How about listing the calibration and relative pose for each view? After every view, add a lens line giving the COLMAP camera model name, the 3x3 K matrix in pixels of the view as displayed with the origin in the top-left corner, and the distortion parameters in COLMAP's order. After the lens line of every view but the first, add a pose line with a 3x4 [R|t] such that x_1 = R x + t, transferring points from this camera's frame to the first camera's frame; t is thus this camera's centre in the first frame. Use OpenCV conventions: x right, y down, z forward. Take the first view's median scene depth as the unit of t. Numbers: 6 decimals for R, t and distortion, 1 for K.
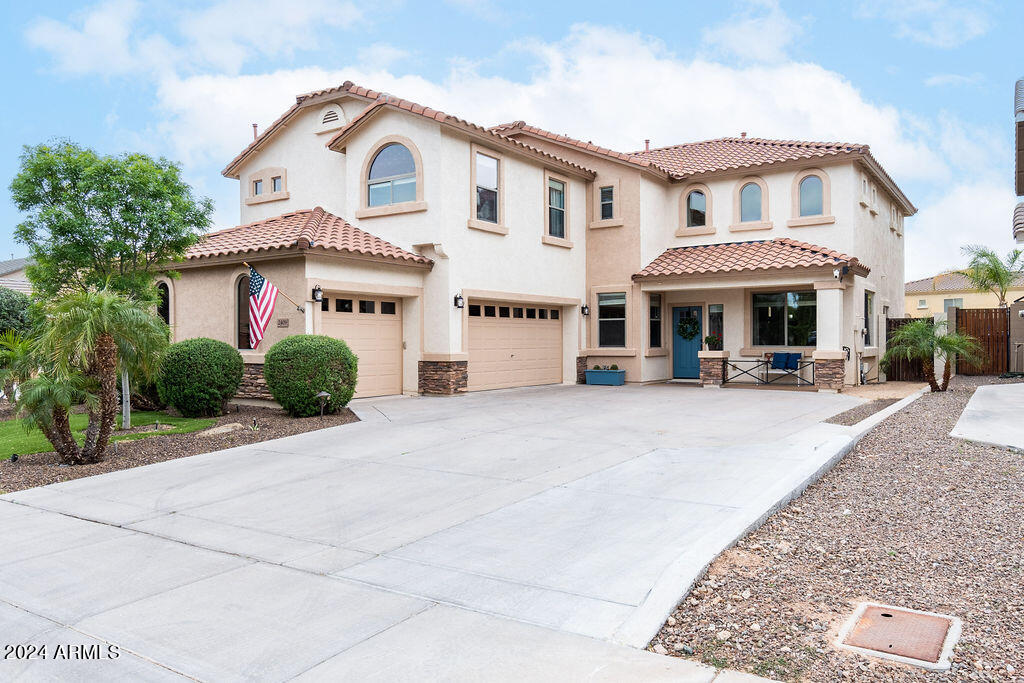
lens RADIAL K [[748.9, 0, 512.0], [0, 748.9, 341.5], [0, 0, 1]] dist [-0.000640, -0.000106]
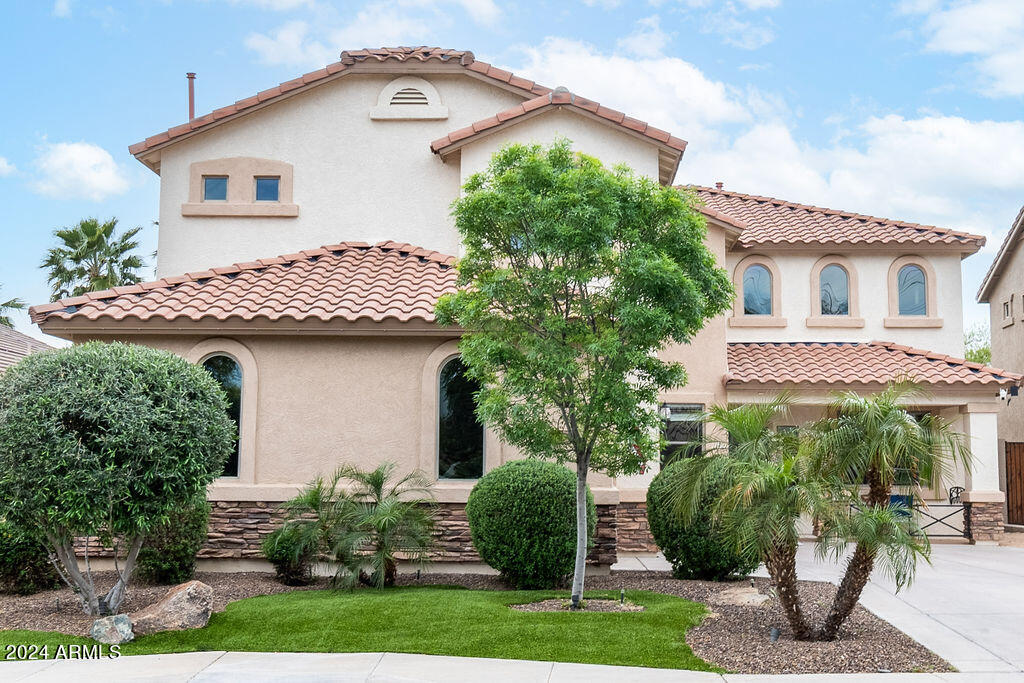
lens RADIAL K [[1383.0, 0, 512.0], [0, 1383.0, 341.5], [0, 0, 1]] dist [0.071678, 0.026271]
pose [[0.841362, 0.065921, 0.536437, -0.747690], [-0.011387, 0.994476, -0.104347, 0.013620], [-0.540352, 0.081685, 0.837465, 0.026033]]
